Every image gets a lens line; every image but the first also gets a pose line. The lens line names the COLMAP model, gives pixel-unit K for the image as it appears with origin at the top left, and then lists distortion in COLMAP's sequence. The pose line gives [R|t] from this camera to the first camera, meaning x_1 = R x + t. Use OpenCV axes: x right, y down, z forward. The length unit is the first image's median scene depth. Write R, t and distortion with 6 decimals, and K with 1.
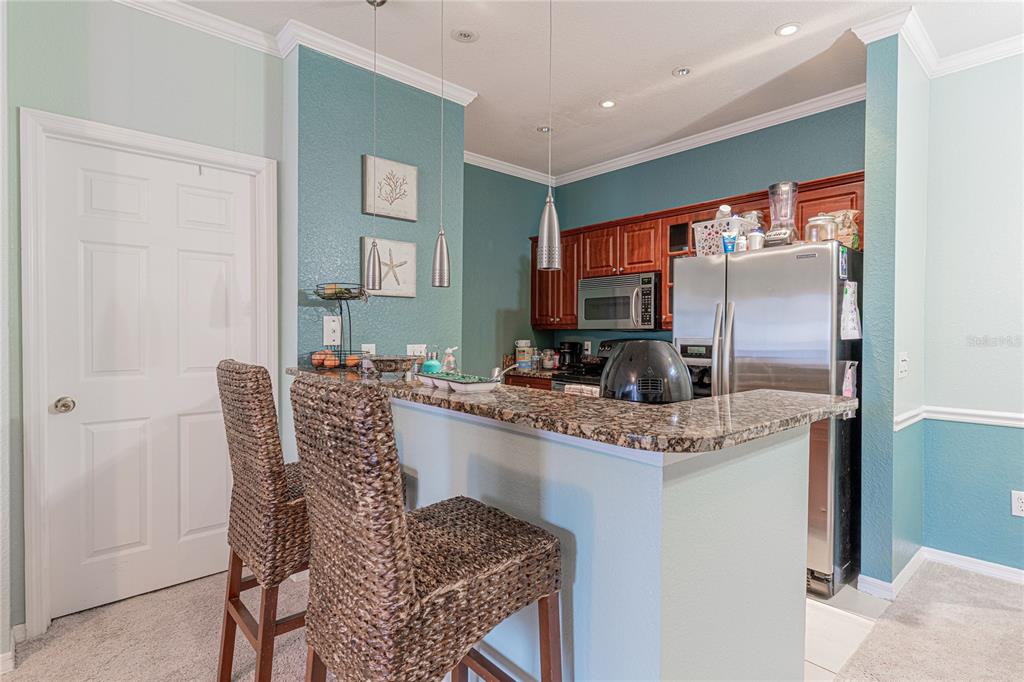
lens RADIAL K [[515.3, 0, 522.5], [0, 515.3, 338.4], [0, 0, 1]] dist [0.000095, -0.000604]
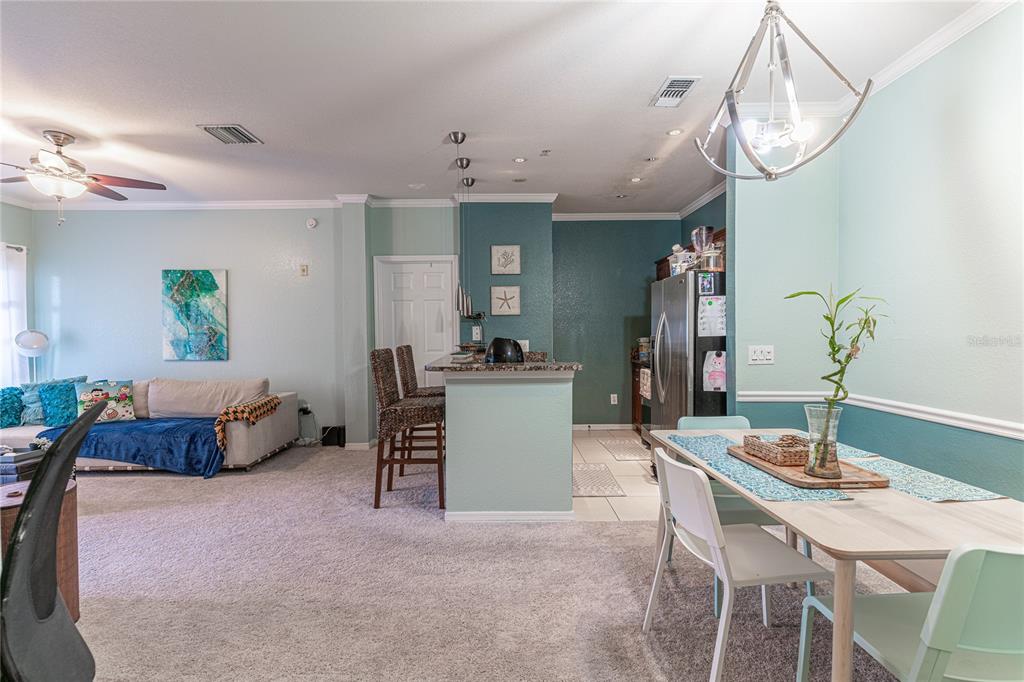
lens RADIAL K [[482.4, 0, 508.9], [0, 482.4, 341.1], [0, 0, 1]] dist [0.001748, -0.001229]
pose [[0.742866, 0.000727, -0.669440, 0.956381], [0.003329, 0.999983, 0.004779, 0.006564], [0.669432, -0.005779, 0.742851, -0.334860]]
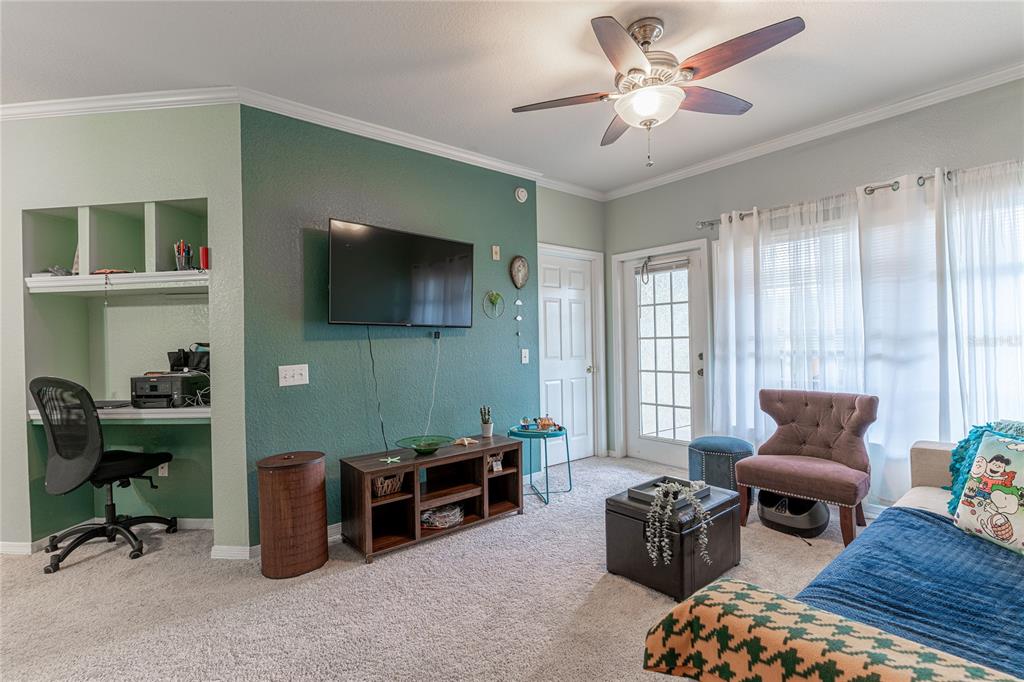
lens RADIAL K [[482.4, 0, 508.9], [0, 482.4, 341.1], [0, 0, 1]] dist [0.001748, -0.001229]
pose [[-0.998963, 0.016622, 0.042390, -0.508521], [0.017309, 0.999724, 0.015879, -0.011495], [-0.042115, 0.016597, -0.998975, 0.632528]]
